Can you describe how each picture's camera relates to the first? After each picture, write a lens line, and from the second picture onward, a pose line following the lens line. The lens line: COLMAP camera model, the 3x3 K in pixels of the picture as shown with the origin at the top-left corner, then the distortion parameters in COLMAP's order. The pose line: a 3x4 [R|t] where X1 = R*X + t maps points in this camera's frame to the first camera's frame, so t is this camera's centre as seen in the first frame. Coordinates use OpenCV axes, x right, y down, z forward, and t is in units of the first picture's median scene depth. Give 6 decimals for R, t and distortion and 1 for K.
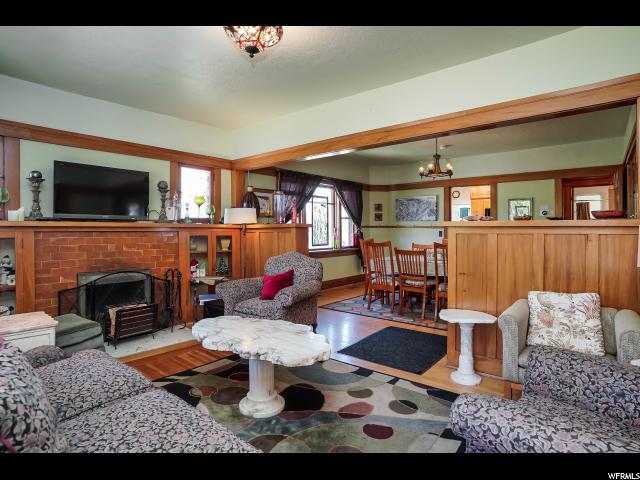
lens RADIAL K [[331.6, 0, 335.7], [0, 331.6, 226.7], [0, 0, 1]] dist [-0.054456, 0.012881]
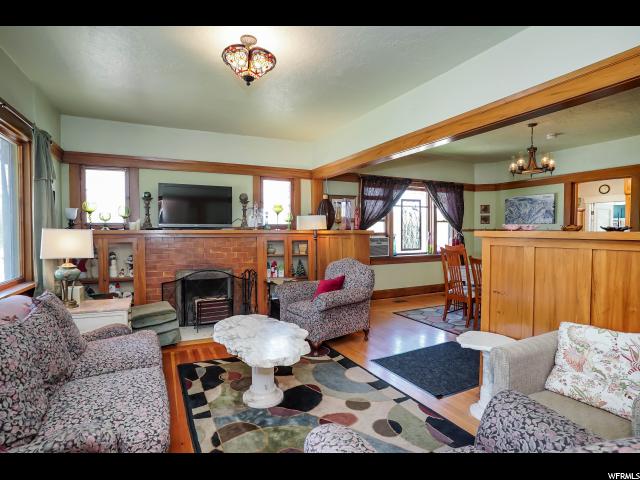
lens RADIAL K [[331.6, 0, 341.7], [0, 331.6, 237.1], [0, 0, 1]] dist [-0.054456, 0.012881]
pose [[0.922714, 0.010360, -0.385345, 0.232018], [0.001668, 0.999522, 0.030867, -0.019143], [0.385481, -0.029124, 0.922256, 0.042535]]
